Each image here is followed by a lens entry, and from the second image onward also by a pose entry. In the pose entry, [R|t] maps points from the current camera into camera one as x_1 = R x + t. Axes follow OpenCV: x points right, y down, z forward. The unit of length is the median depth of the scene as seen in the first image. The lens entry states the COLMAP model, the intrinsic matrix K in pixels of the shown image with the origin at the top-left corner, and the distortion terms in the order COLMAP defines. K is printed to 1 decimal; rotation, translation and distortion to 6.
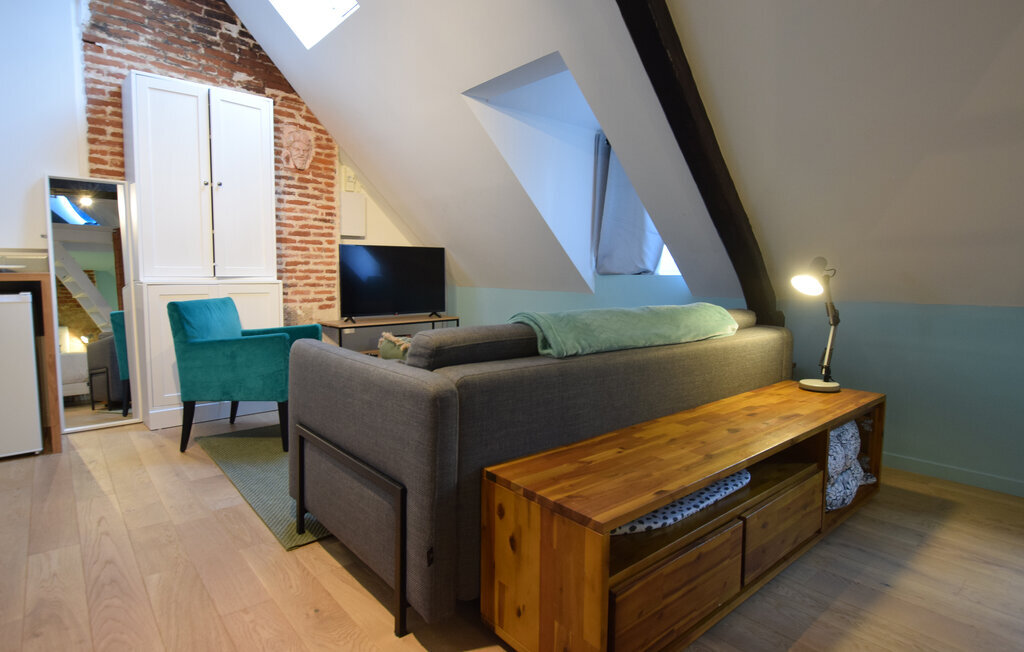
lens RADIAL K [[552.0, 0, 511.0], [0, 552.0, 320.1], [0, 0, 1]] dist [-0.007612, -0.001696]
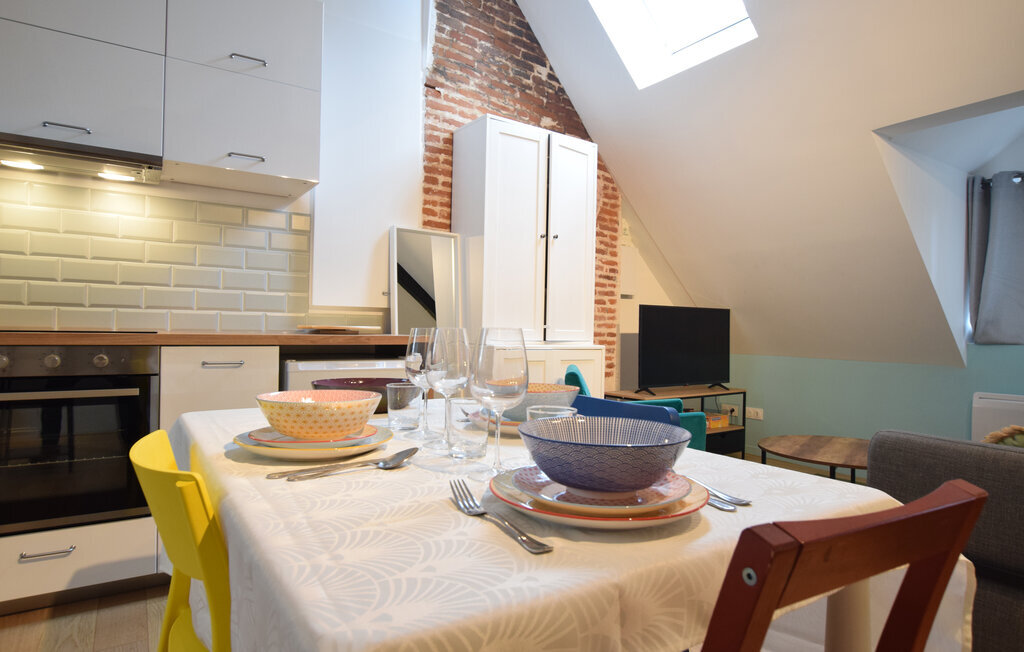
lens RADIAL K [[592.6, 0, 511.6], [0, 592.6, 328.4], [0, 0, 1]] dist [-0.008488, -0.001244]
pose [[0.992560, 0.013114, -0.121047, -0.465377], [-0.024215, 0.995584, -0.090702, -0.011160], [0.119323, 0.092958, 0.988494, 0.057436]]
